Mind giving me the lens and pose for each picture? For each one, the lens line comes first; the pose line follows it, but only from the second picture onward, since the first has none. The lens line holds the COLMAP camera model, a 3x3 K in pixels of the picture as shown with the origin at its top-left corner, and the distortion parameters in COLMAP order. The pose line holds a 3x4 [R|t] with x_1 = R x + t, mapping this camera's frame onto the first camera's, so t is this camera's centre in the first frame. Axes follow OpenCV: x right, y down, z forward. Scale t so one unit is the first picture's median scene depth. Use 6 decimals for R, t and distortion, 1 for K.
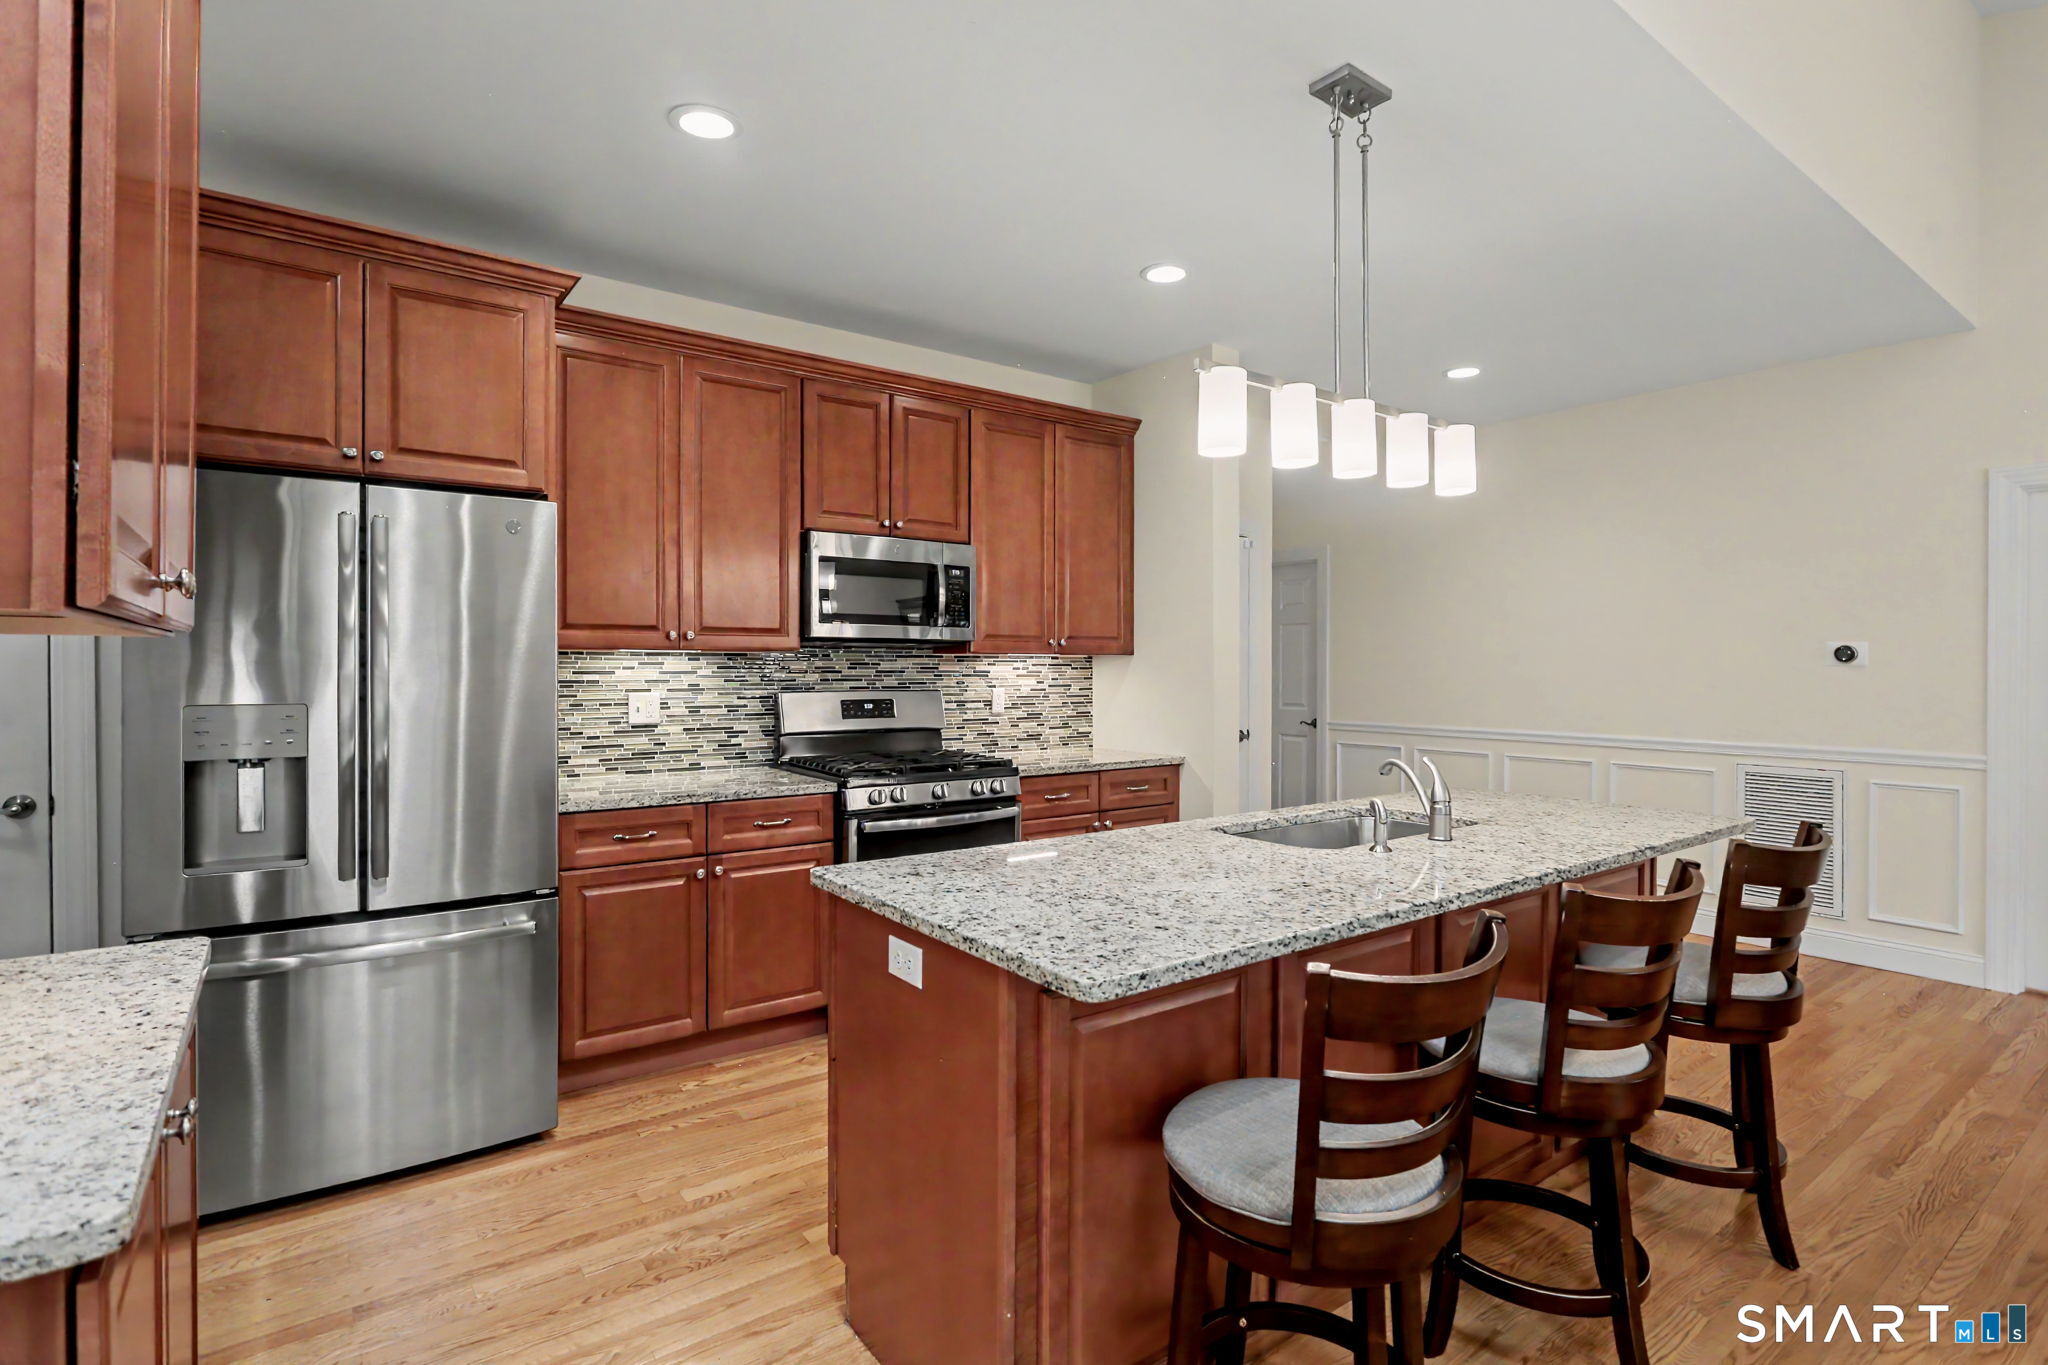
lens RADIAL K [[999.6, 0, 1021.9], [0, 999.6, 680.6], [0, 0, 1]] dist [-0.003392, -0.000267]
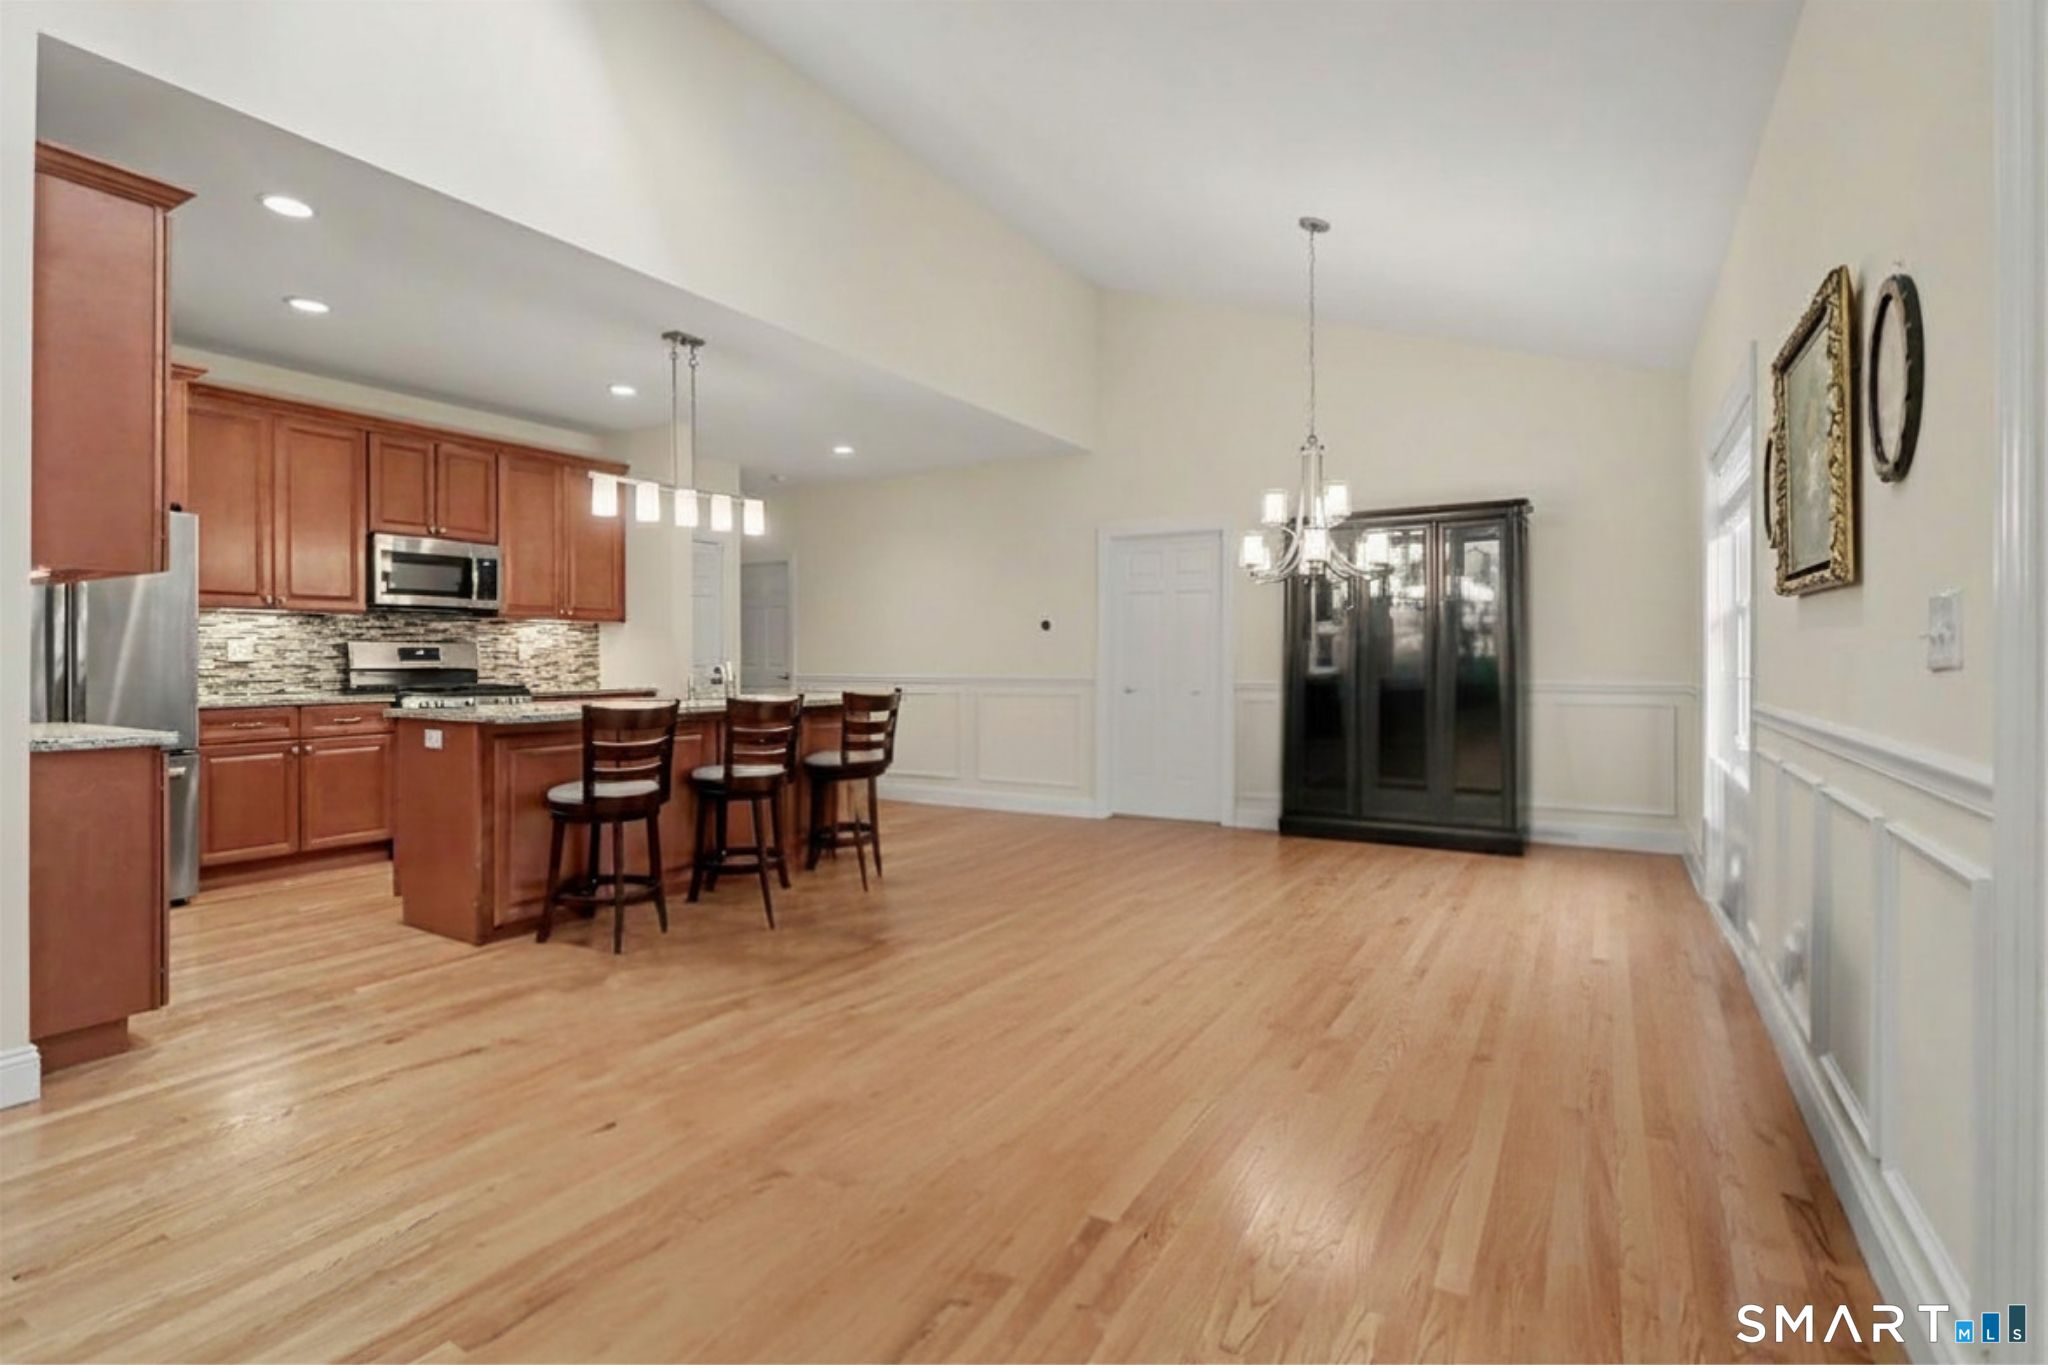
lens RADIAL K [[986.4, 0, 1012.5], [0, 986.4, 663.3], [0, 0, 1]] dist [-0.000736, 0.001099]
pose [[0.928349, -0.004273, 0.371684, 0.121561], [0.007856, 0.999936, -0.008126, 0.062921], [-0.371626, 0.010463, 0.928324, -0.698458]]
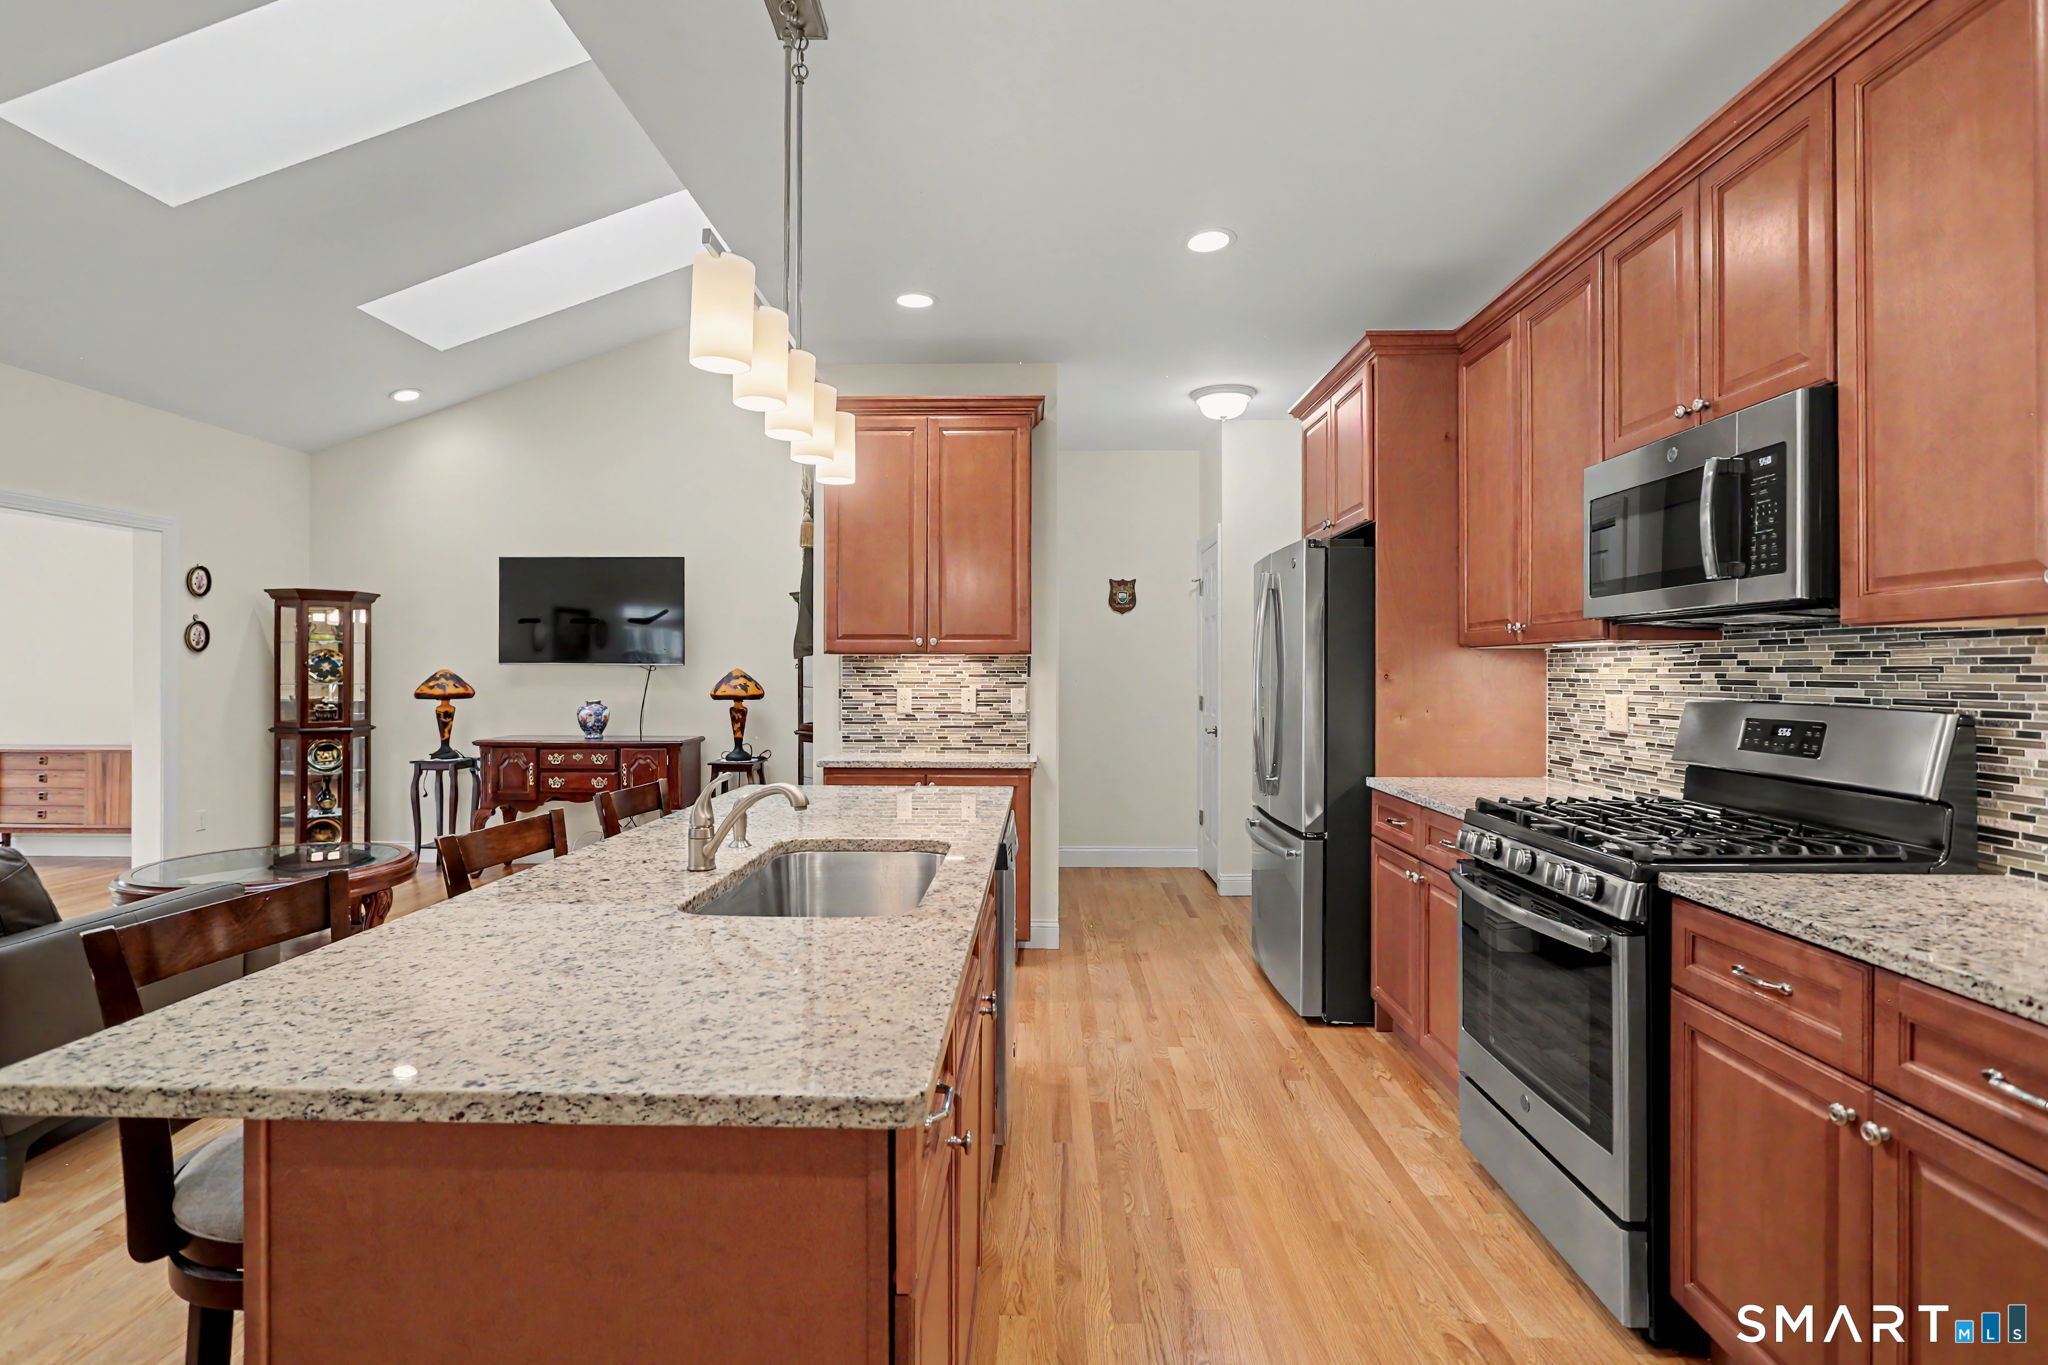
lens RADIAL K [[994.6, 0, 1009.9], [0, 994.6, 668.1], [0, 0, 1]] dist [-0.004789, 0.000014]
pose [[-0.627232, -0.001750, -0.778831, 0.554629], [-0.007264, 0.999967, 0.003603, -0.008878], [0.778799, 0.007918, -0.627224, 1.060288]]
